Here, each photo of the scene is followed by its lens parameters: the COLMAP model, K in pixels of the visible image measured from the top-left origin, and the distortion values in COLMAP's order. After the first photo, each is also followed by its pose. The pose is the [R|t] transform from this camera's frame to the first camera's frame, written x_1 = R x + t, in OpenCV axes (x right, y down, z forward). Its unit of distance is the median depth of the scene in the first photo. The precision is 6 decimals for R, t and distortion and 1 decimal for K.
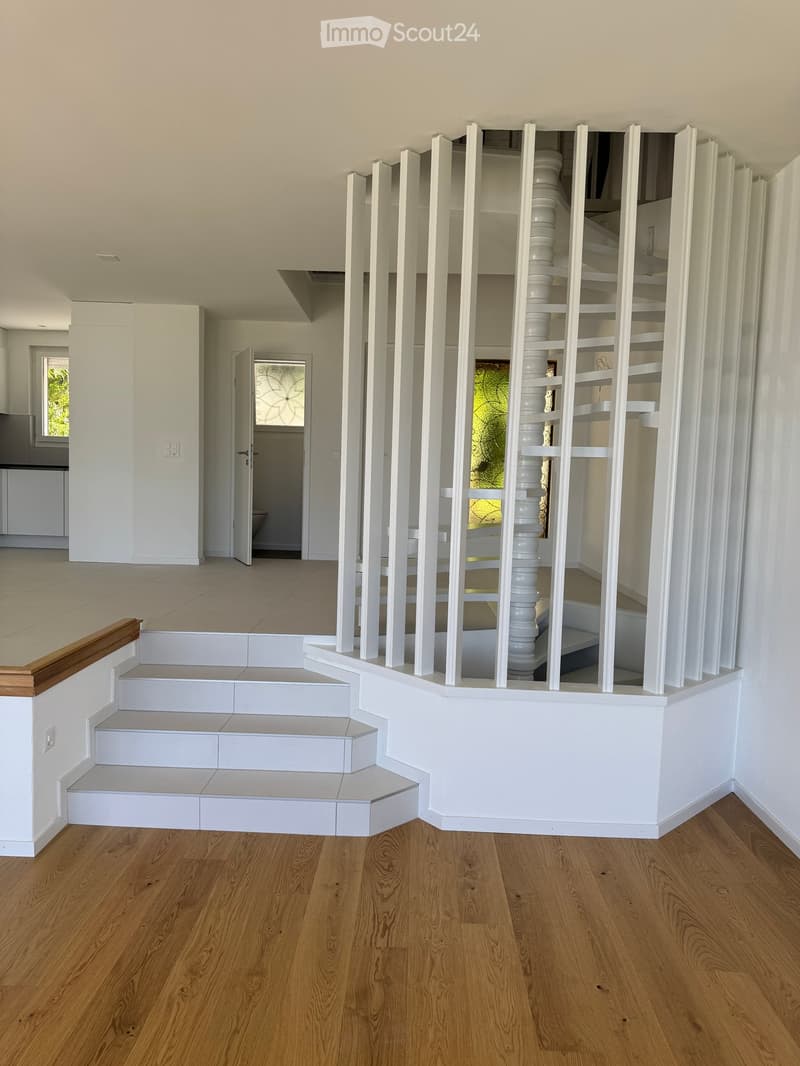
lens RADIAL K [[758.1, 0, 400.0], [0, 758.1, 533.0], [0, 0, 1]] dist [0.059192, -0.072231]
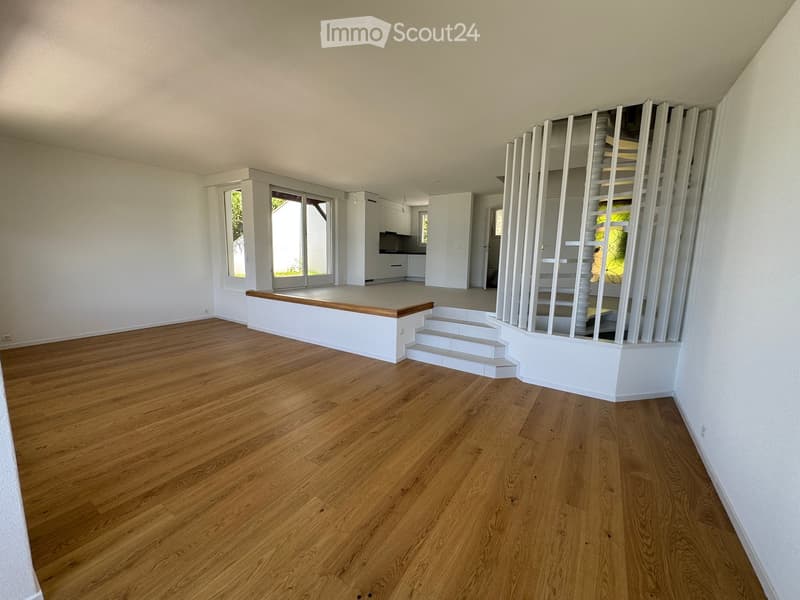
lens RADIAL K [[321.0, 0, 400.0], [0, 321.0, 300.0], [0, 0, 1]] dist [-0.000619, -0.000061]
pose [[0.856750, 0.064675, -0.511661, 0.237614], [-0.035783, 0.997169, 0.066129, 0.028219], [0.514489, -0.038347, 0.856639, -0.209185]]
